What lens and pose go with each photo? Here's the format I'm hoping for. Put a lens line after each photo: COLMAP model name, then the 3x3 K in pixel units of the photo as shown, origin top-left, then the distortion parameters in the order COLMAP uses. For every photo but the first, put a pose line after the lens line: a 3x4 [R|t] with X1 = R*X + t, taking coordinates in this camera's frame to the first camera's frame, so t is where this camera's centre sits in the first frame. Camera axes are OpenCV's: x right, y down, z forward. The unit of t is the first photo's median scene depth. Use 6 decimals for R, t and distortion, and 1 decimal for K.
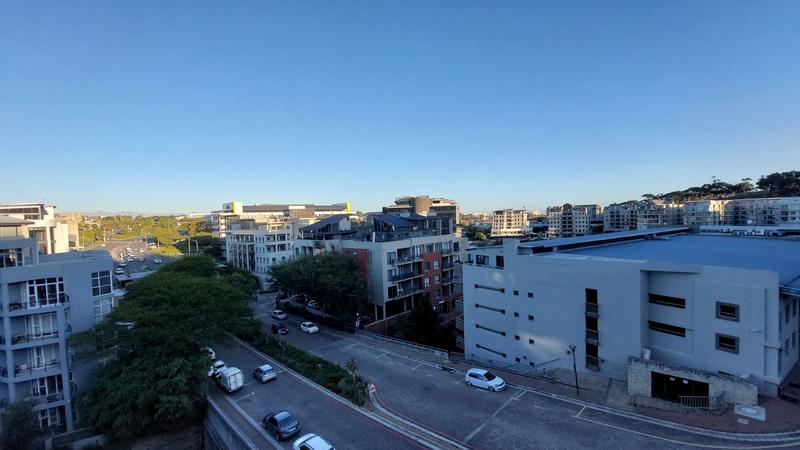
lens RADIAL K [[316.3, 0, 400.6], [0, 316.3, 228.6], [0, 0, 1]] dist [-0.020340, 0.000550]
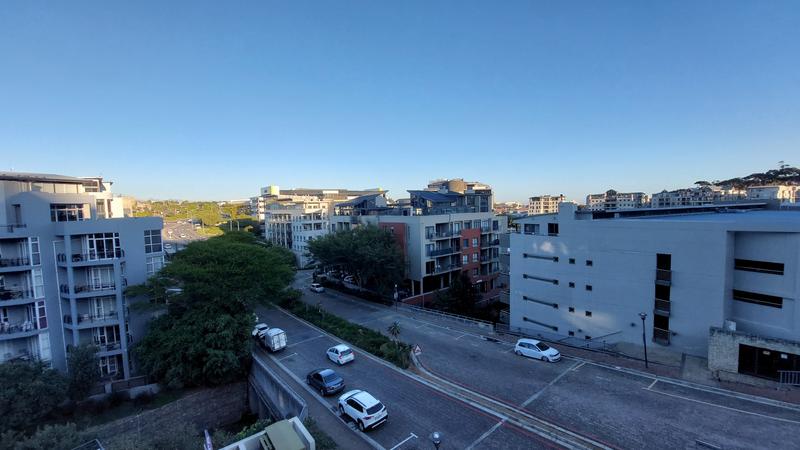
lens RADIAL K [[316.3, 0, 400.6], [0, 316.3, 228.6], [0, 0, 1]] dist [-0.020340, 0.000550]
pose [[0.995347, 0.013327, -0.095425, -0.045014], [-0.009845, 0.999272, 0.036862, 0.082982], [0.095847, -0.035751, 0.994754, 0.044822]]
